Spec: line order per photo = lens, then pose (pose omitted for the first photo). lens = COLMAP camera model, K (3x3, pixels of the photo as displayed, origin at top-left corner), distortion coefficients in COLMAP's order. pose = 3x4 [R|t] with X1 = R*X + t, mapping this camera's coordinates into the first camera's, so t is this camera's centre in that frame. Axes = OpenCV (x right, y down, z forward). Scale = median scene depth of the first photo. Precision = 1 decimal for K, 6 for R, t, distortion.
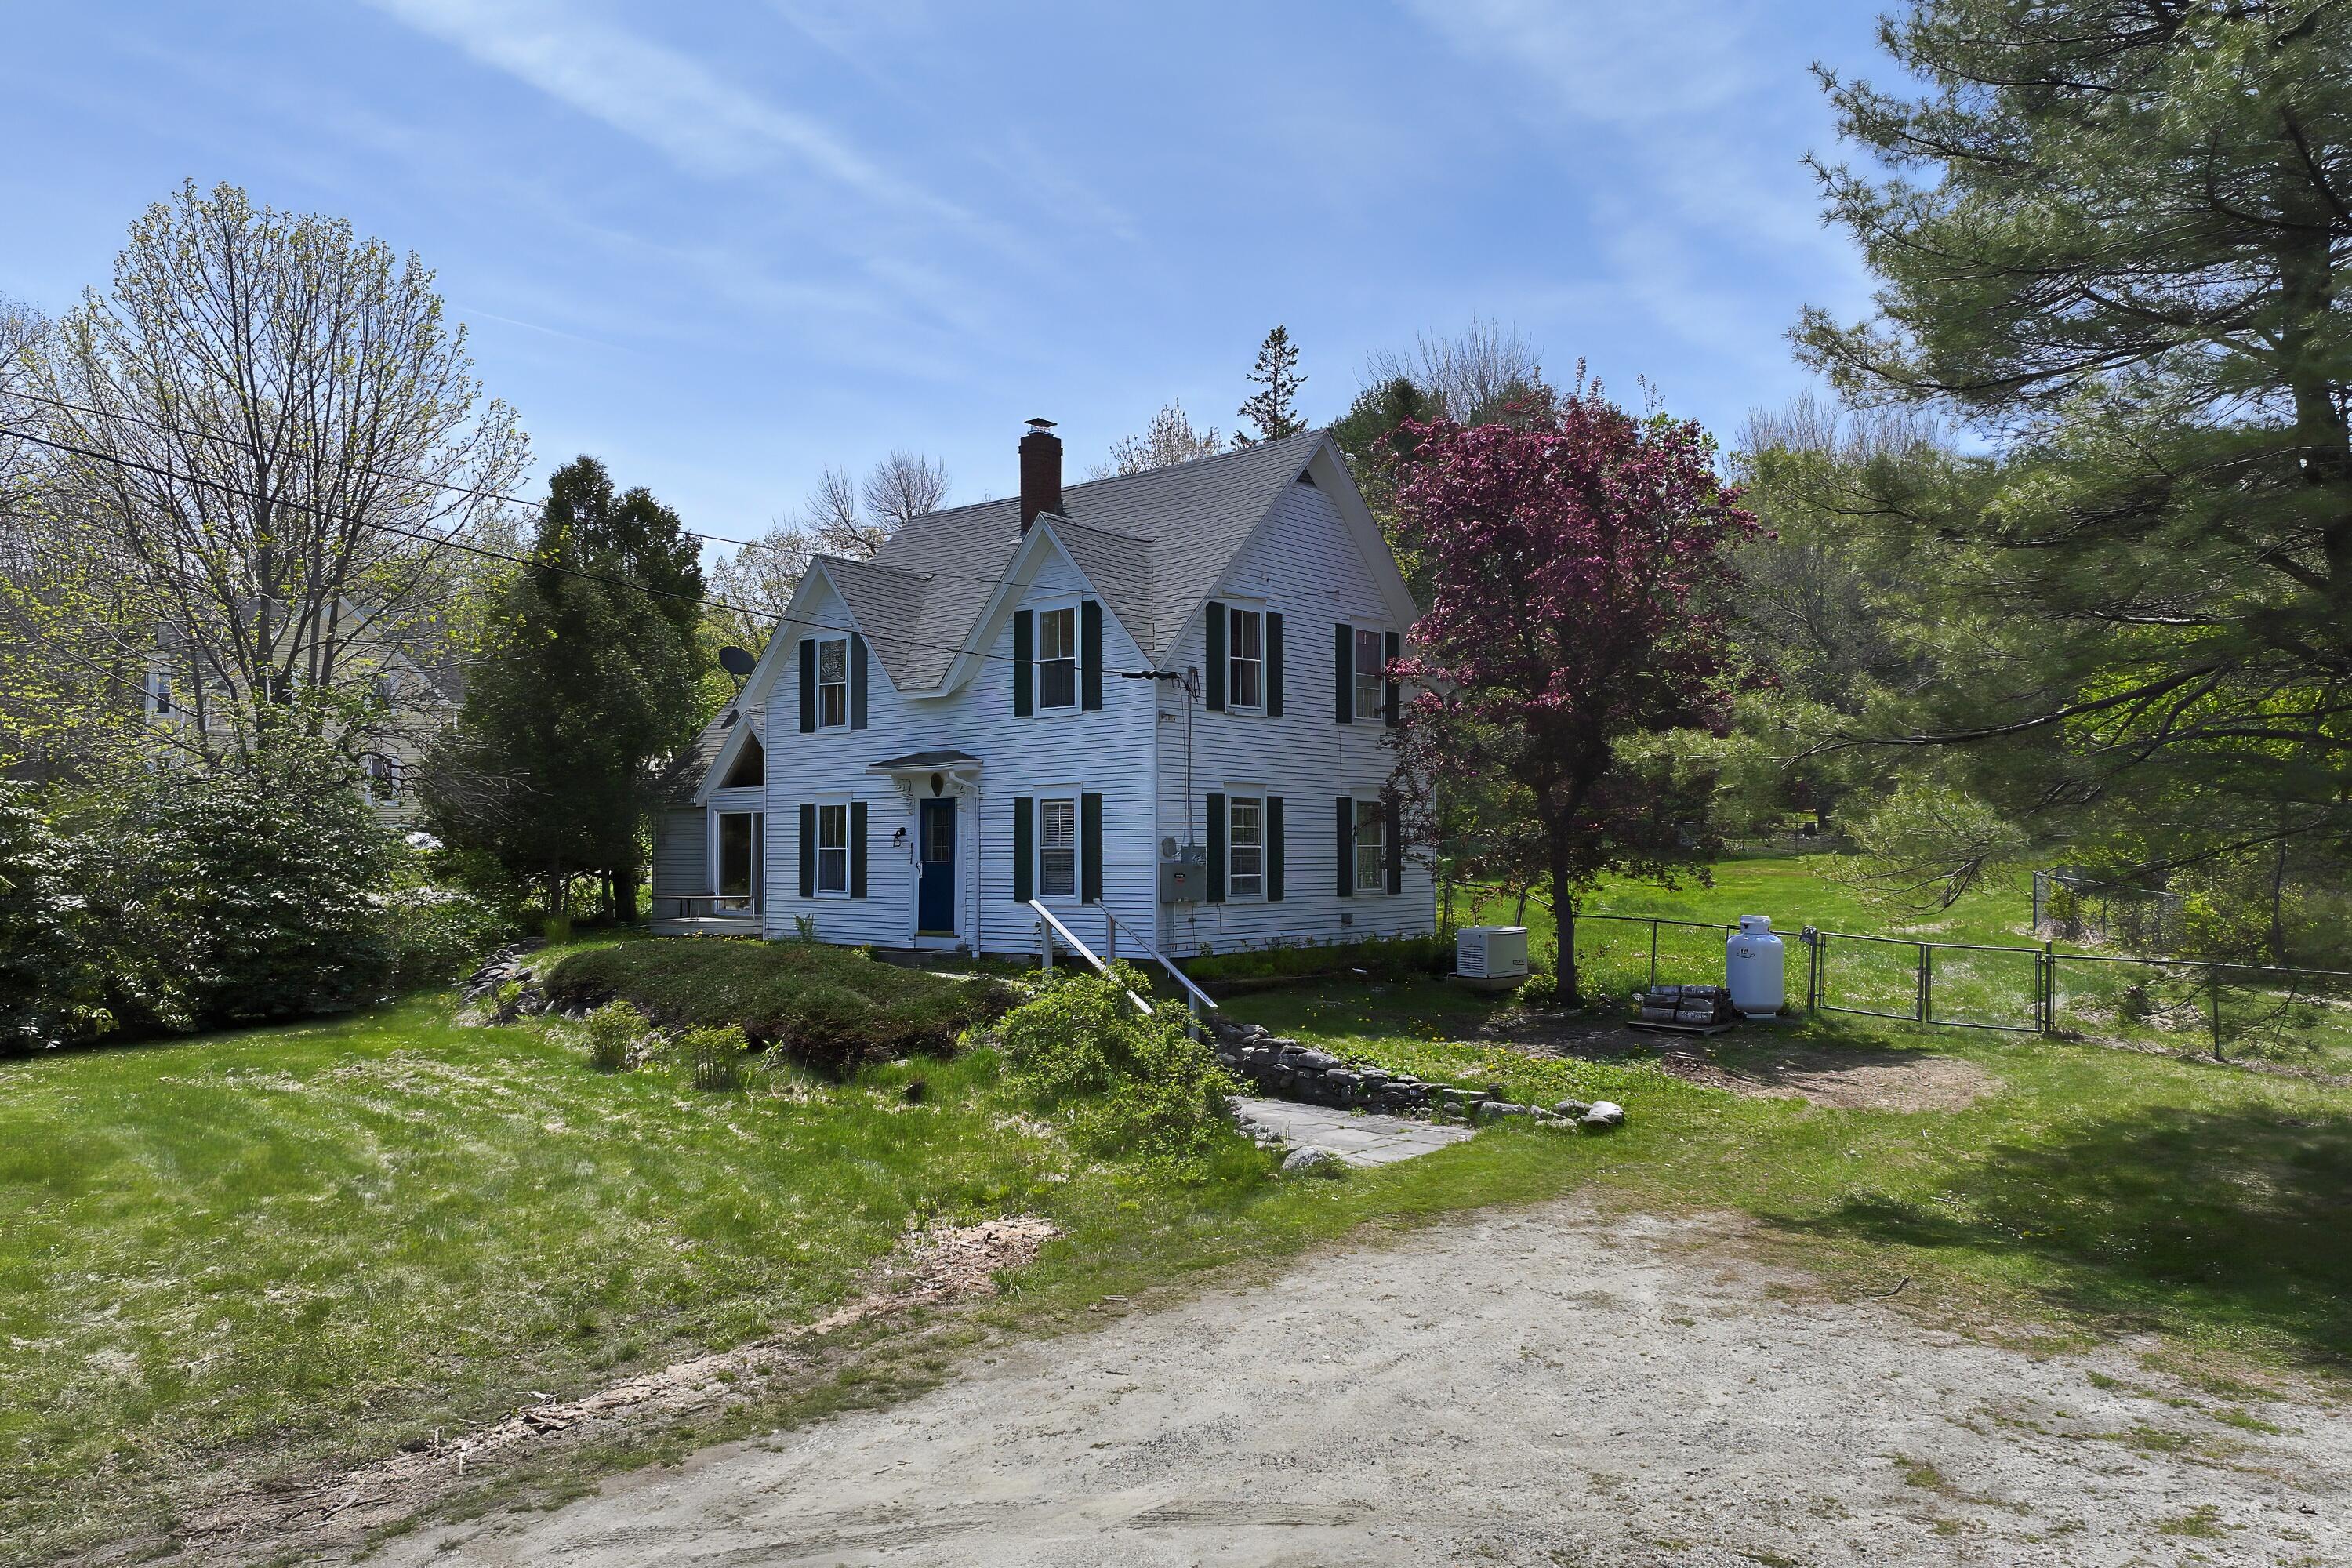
lens RADIAL K [[1637.6, 0, 1176.4], [0, 1637.6, 749.8], [0, 0, 1]] dist [-0.001061, 0.000465]
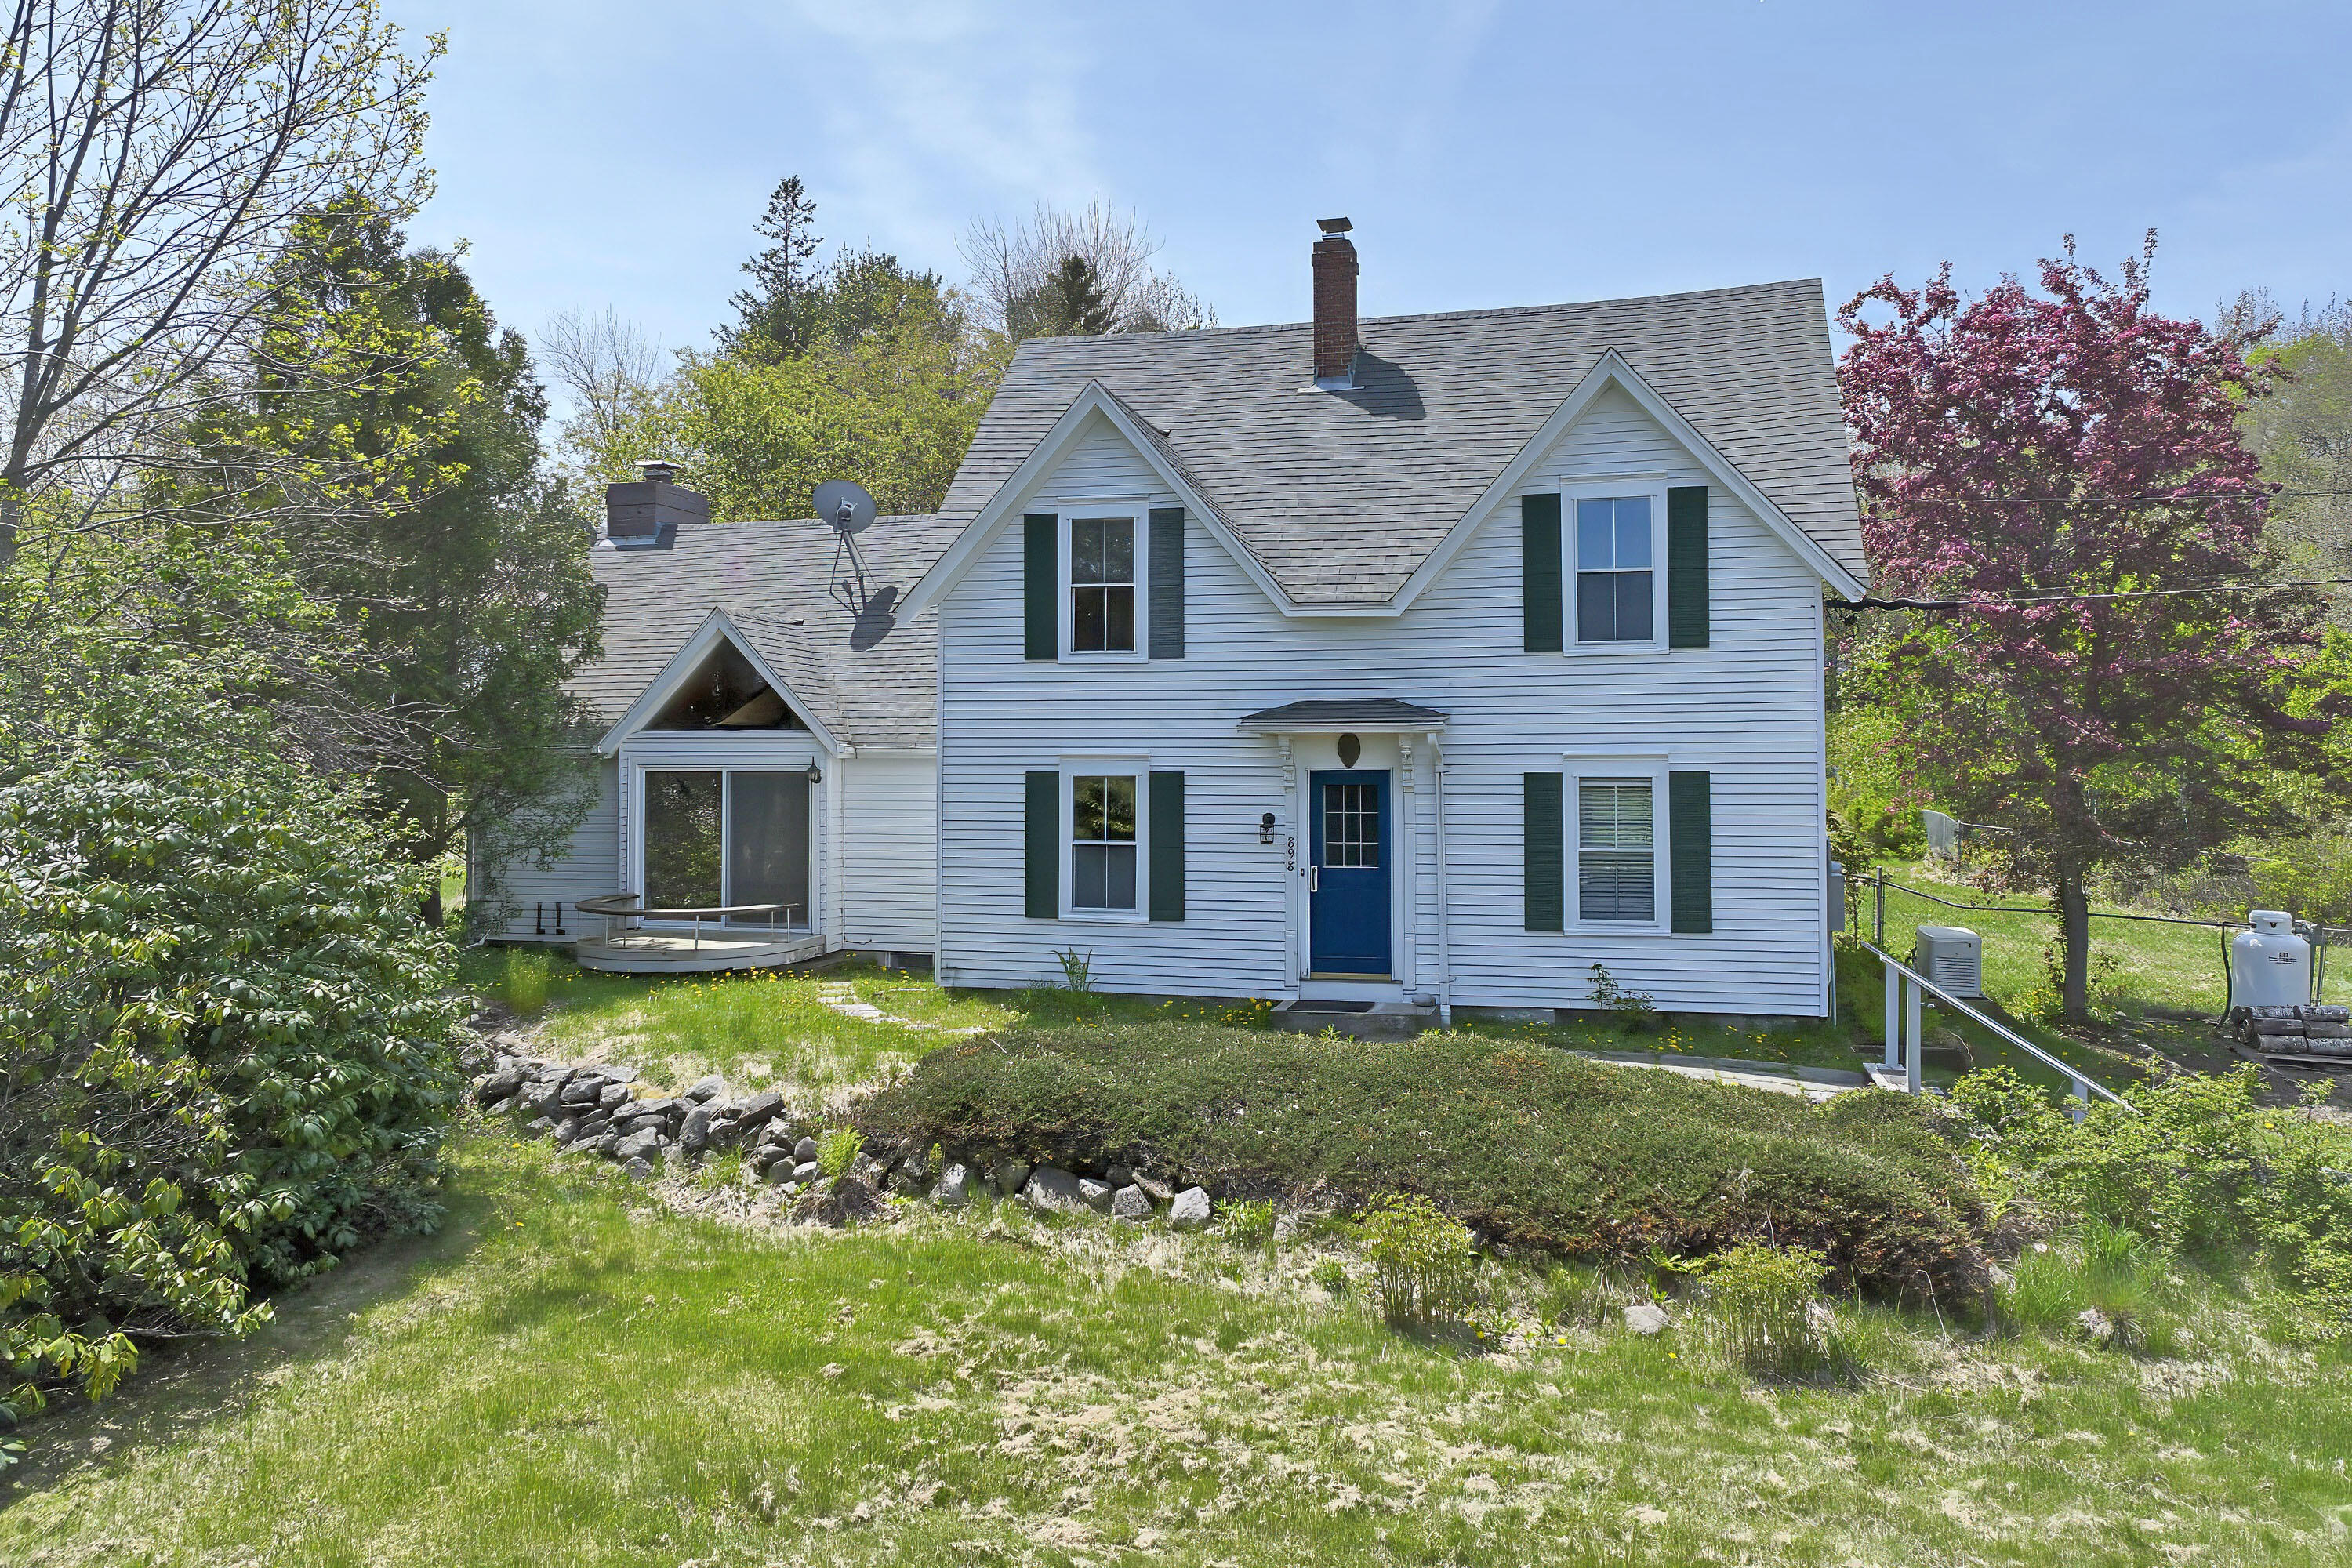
lens RADIAL K [[1654.6, 0, 1182.0], [0, 1654.6, 693.8], [0, 0, 1]] dist [-0.002482, 0.004454]
pose [[0.891689, 0.022672, 0.452081, -0.502043], [-0.031069, 0.999455, 0.011158, -0.006087], [-0.451581, -0.023995, 0.891907, 0.440301]]
